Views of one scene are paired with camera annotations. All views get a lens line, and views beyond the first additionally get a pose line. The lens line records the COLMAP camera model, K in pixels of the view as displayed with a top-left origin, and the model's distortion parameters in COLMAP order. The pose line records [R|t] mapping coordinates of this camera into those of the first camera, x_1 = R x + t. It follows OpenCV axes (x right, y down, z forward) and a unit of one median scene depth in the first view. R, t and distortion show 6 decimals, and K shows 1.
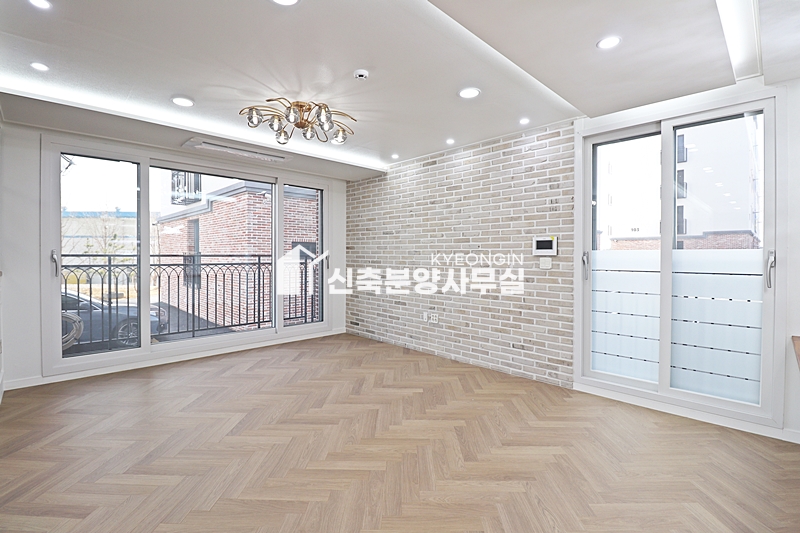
lens RADIAL K [[370.5, 0, 401.1], [0, 370.5, 261.6], [0, 0, 1]] dist [-0.010497, -0.001460]
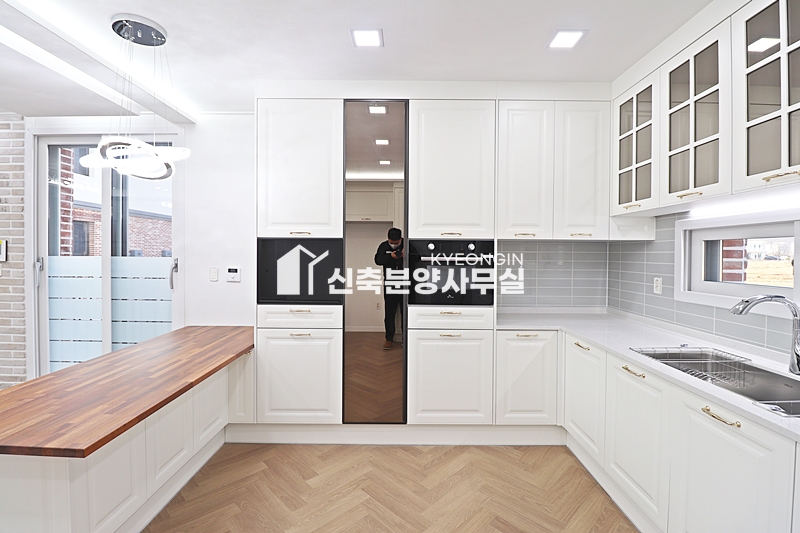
lens RADIAL K [[370.5, 0, 398.1], [0, 370.5, 265.0], [0, 0, 1]] dist [-0.010497, -0.001460]
pose [[0.718124, -0.009558, 0.695850, 0.497692], [0.007270, 0.999954, 0.006232, -0.006343], [-0.695877, 0.000583, 0.718161, -0.305893]]
